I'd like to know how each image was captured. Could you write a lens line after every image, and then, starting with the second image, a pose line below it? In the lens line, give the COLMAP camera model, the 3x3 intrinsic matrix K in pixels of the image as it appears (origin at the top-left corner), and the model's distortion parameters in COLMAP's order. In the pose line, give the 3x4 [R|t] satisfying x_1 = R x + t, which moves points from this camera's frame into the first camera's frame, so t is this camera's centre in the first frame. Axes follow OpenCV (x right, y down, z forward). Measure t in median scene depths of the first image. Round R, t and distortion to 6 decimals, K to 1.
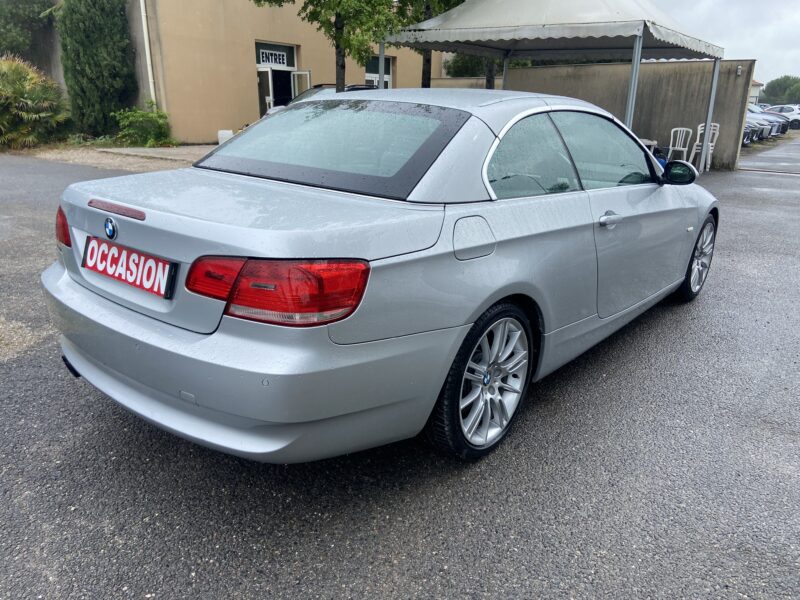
lens RADIAL K [[619.1, 0, 406.4], [0, 619.1, 295.7], [0, 0, 1]] dist [0.116385, -0.167641]
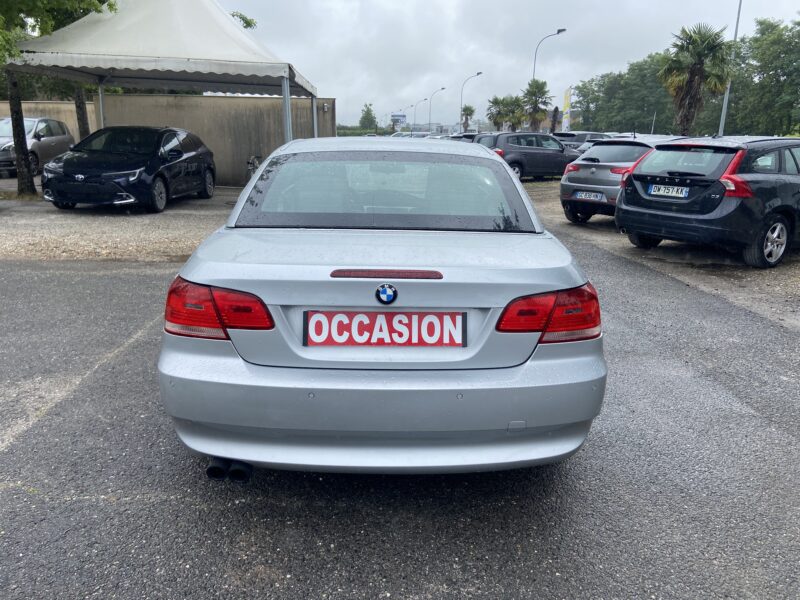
lens RADIAL K [[619.1, 0, 406.4], [0, 619.1, 295.7], [0, 0, 1]] dist [0.116385, -0.167641]
pose [[0.737337, -0.174356, 0.652636, -0.270181], [0.196877, 0.979641, 0.039289, -0.033836], [-0.646199, 0.099520, 0.756652, 0.058570]]
